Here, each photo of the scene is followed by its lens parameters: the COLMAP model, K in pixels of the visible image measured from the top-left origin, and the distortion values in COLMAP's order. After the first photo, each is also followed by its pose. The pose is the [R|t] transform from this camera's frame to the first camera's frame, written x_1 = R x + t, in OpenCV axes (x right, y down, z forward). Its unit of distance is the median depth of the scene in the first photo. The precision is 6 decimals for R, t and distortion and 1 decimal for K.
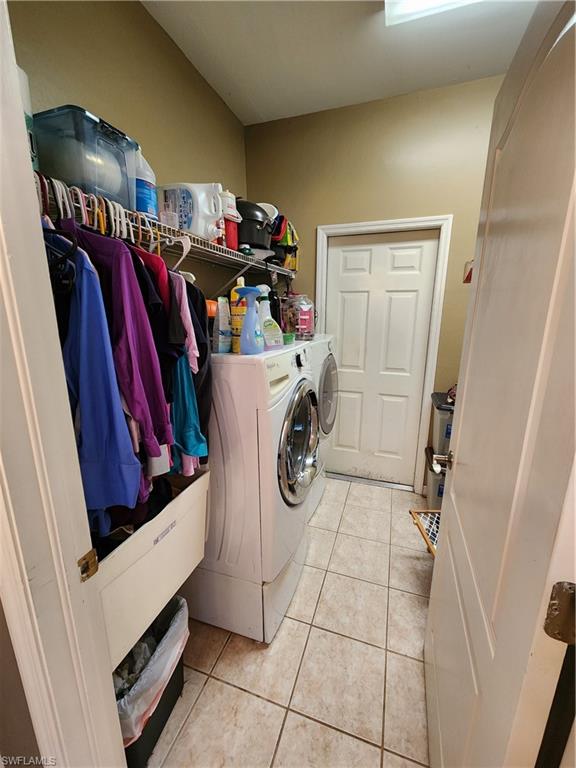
lens RADIAL K [[313.9, 0, 288.2], [0, 313.9, 381.2], [0, 0, 1]] dist [0.000952, -0.000522]
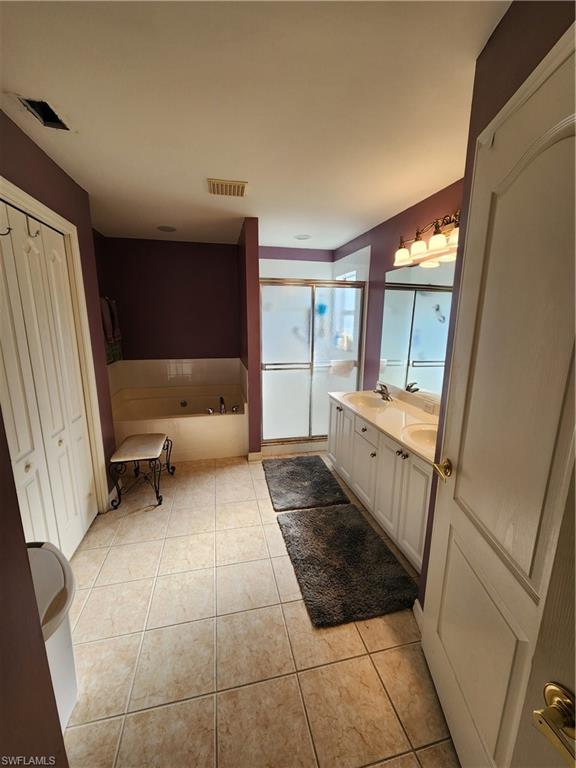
lens RADIAL K [[313.9, 0, 288.0], [0, 313.9, 386.0], [0, 0, 1]] dist [0.000952, -0.000522]
pose [[-0.847358, 0.102791, -0.520978, 0.503921], [-0.124604, 0.915206, 0.383239, -0.352342], [0.516196, 0.389657, -0.762699, 1.407658]]
